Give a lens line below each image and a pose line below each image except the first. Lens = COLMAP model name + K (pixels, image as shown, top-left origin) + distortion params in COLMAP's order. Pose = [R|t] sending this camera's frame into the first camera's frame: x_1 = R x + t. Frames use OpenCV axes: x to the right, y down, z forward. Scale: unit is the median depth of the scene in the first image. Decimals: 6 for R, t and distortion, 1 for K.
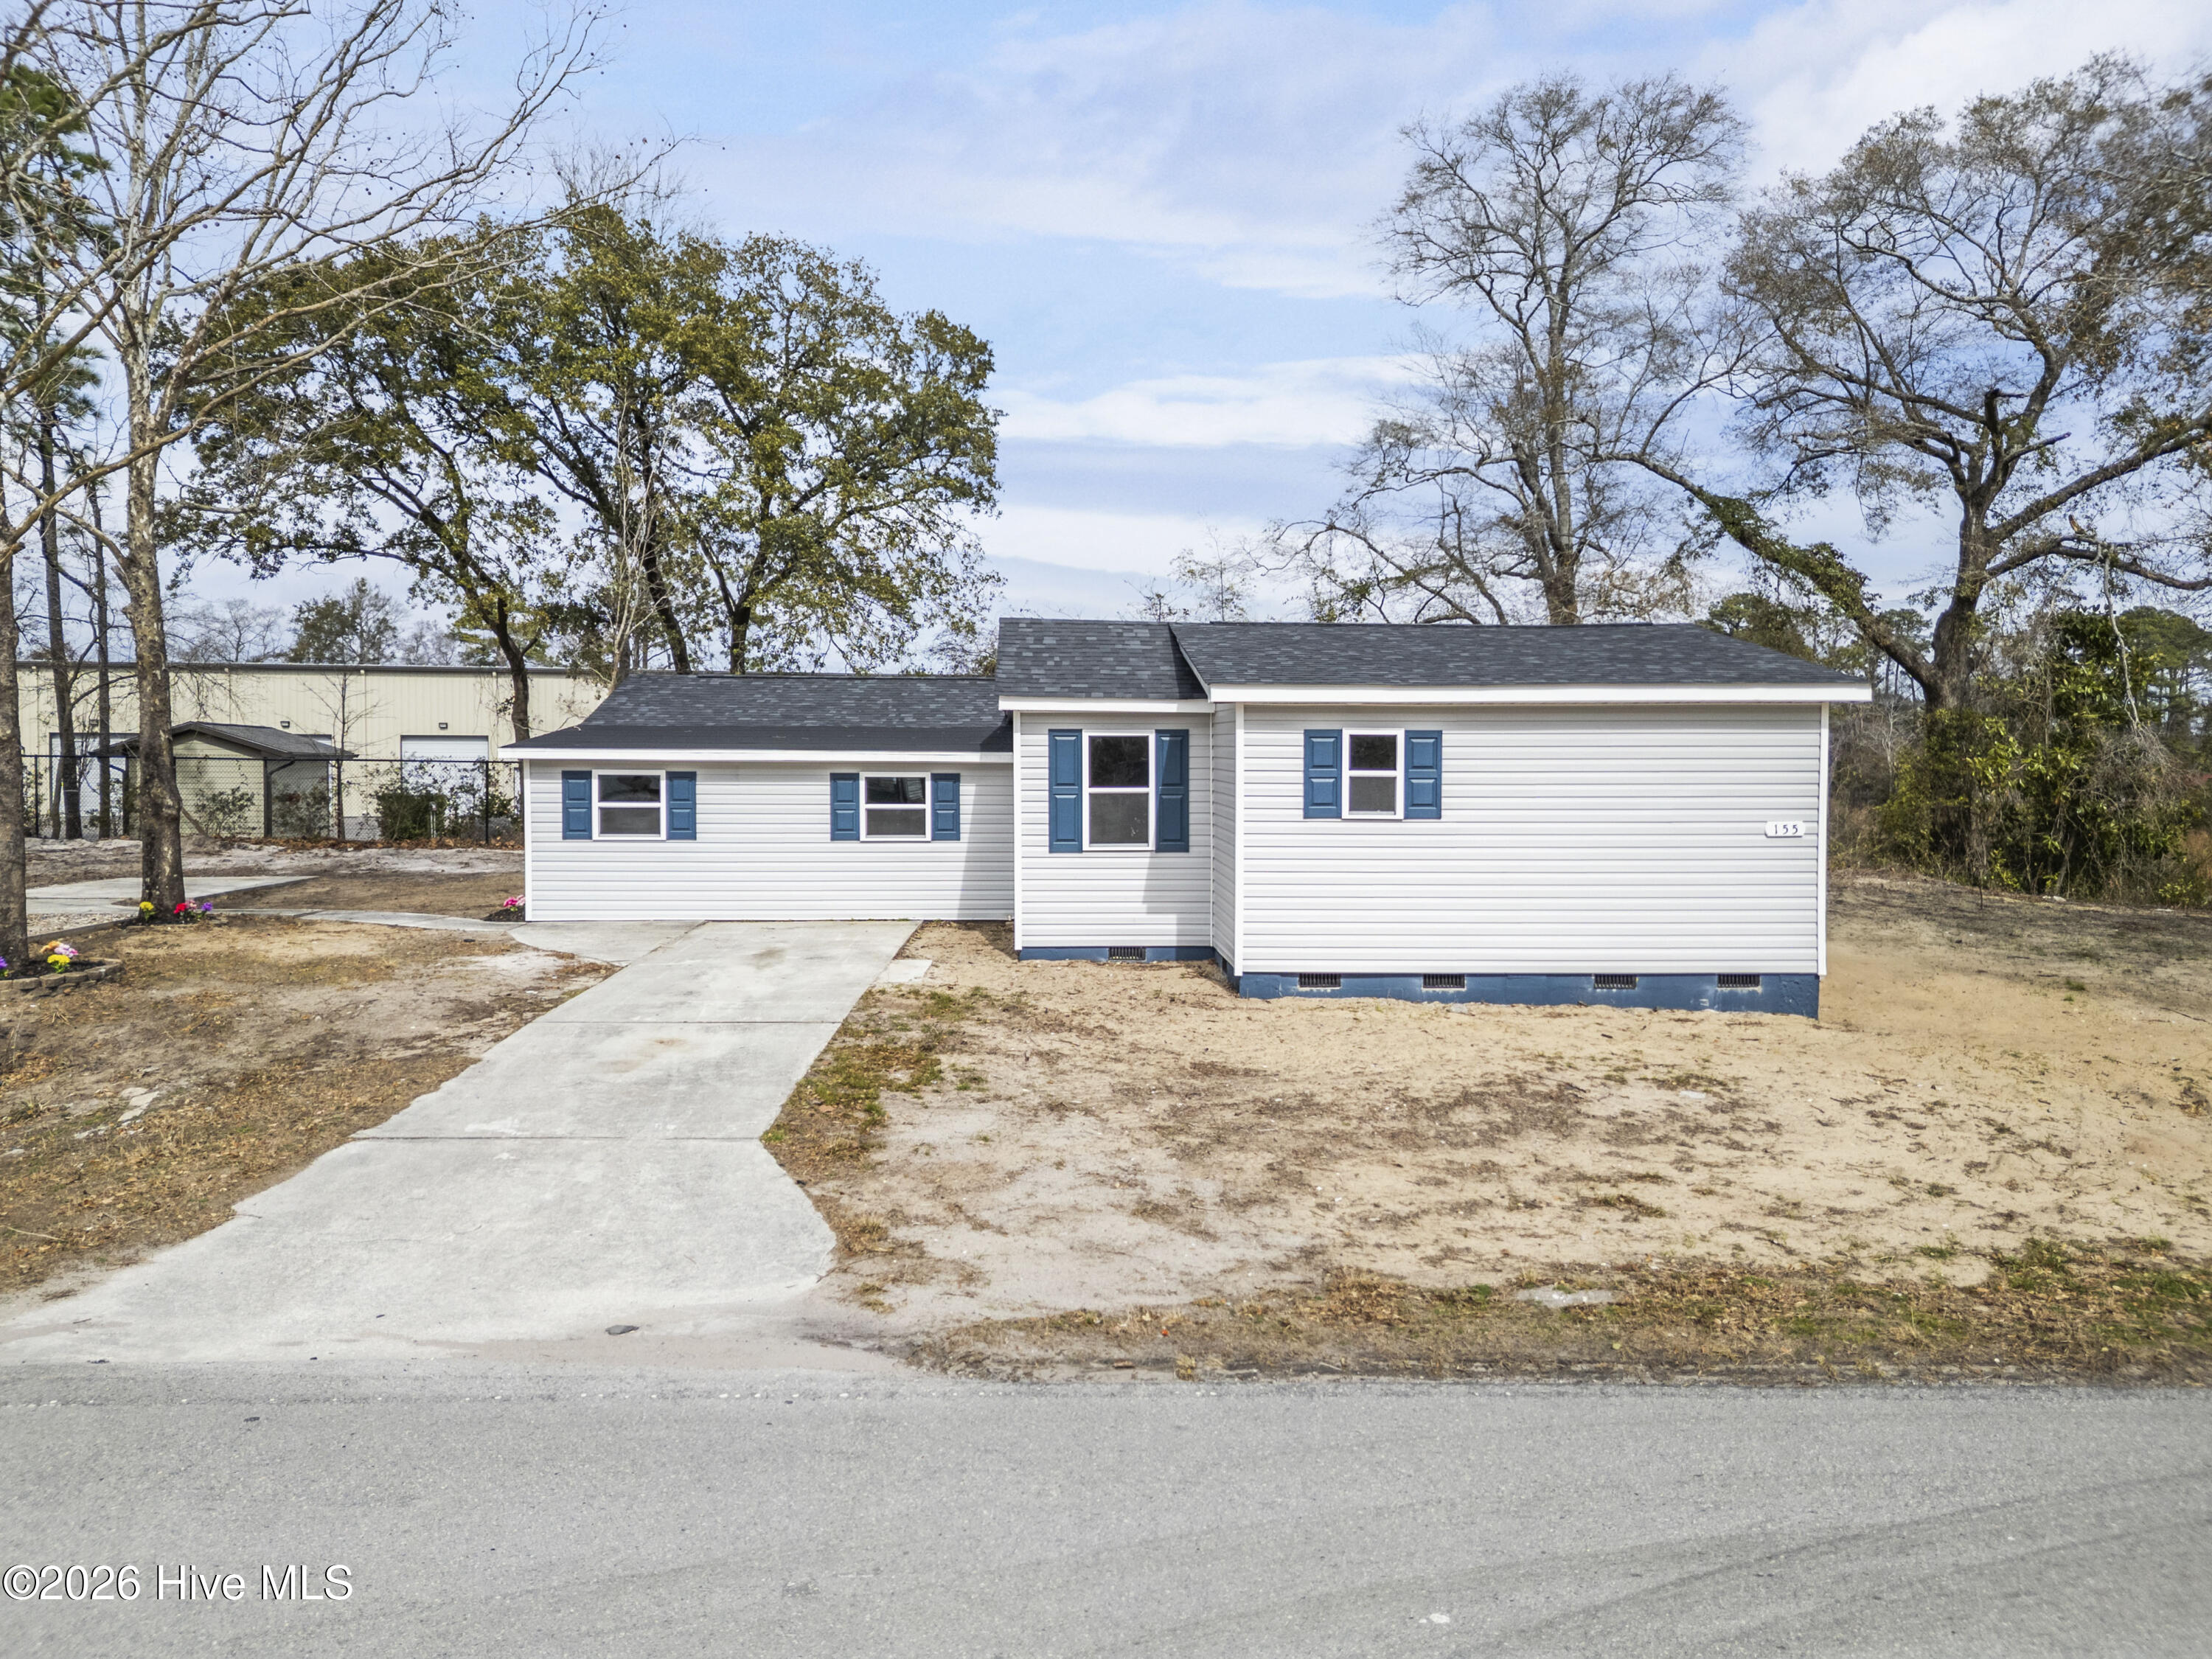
lens RADIAL K [[1556.3, 0, 1109.9], [0, 1556.3, 783.7], [0, 0, 1]] dist [0.071565, -0.066696]
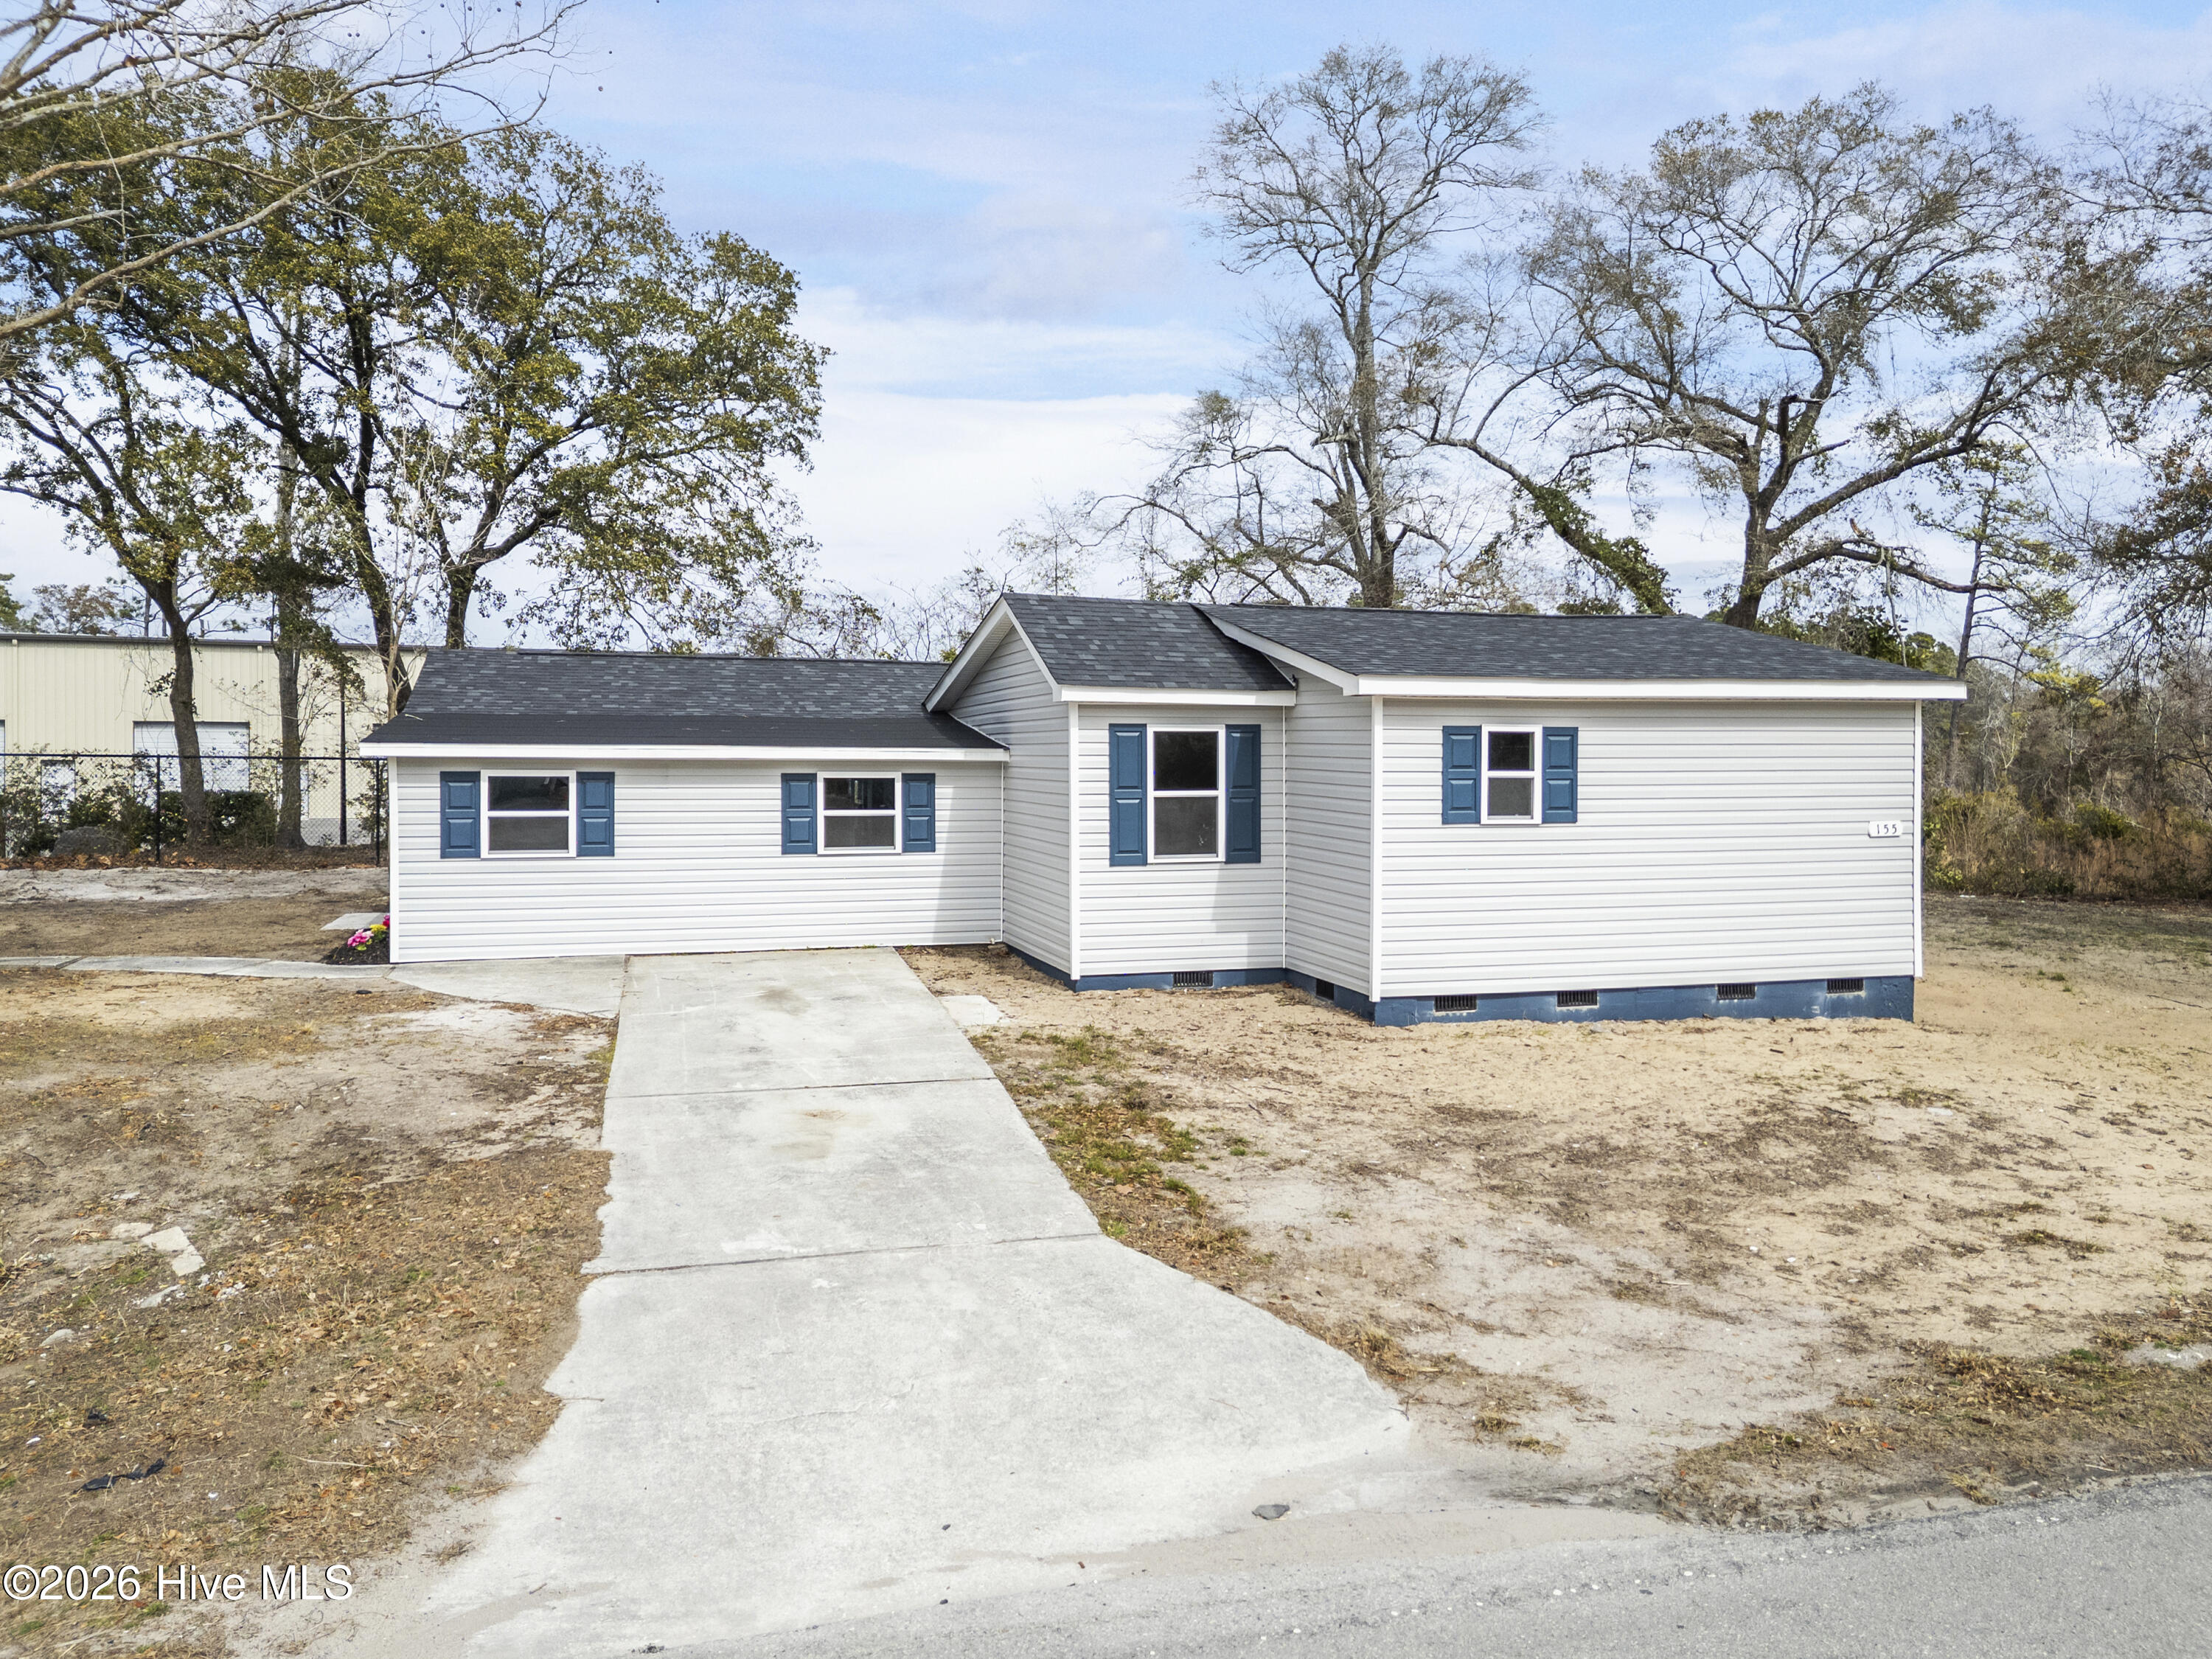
lens RADIAL K [[1672.5, 0, 1155.6], [0, 1672.5, 771.2], [0, 0, 1]] dist [0.061861, -0.052676]
pose [[0.965045, -0.003336, 0.262063, -0.286825], [0.003907, 0.999991, -0.001661, -0.007471], [-0.262055, 0.002626, 0.965049, 0.105728]]
